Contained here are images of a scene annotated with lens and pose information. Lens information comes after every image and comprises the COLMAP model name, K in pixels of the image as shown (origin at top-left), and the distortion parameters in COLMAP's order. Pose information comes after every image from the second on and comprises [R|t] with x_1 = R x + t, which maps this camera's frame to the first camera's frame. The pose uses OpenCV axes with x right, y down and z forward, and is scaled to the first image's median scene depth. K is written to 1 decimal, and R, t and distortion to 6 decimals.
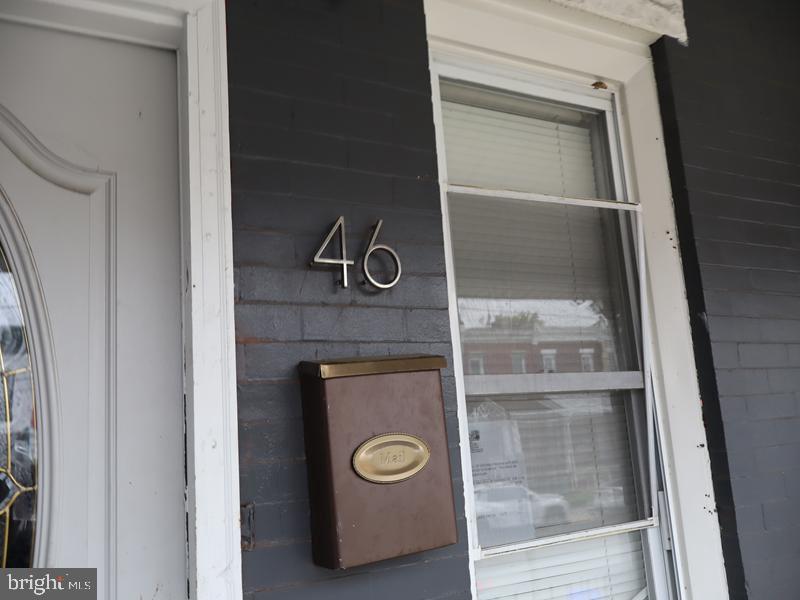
lens RADIAL K [[661.7, 0, 401.2], [0, 661.7, 328.7], [0, 0, 1]] dist [-0.000505, 0.001856]
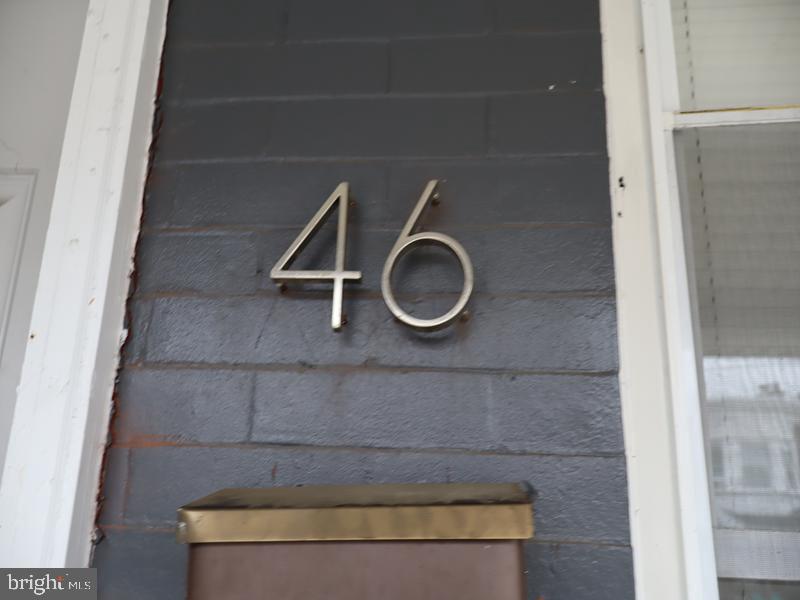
lens RADIAL K [[661.7, 0, 401.2], [0, 661.7, 328.7], [0, 0, 1]] dist [-0.000505, 0.001856]
pose [[0.832604, -0.049699, -0.551634, 0.205899], [-0.006350, 0.995044, -0.099233, -0.017212], [0.553832, 0.086125, 0.828162, 0.640753]]
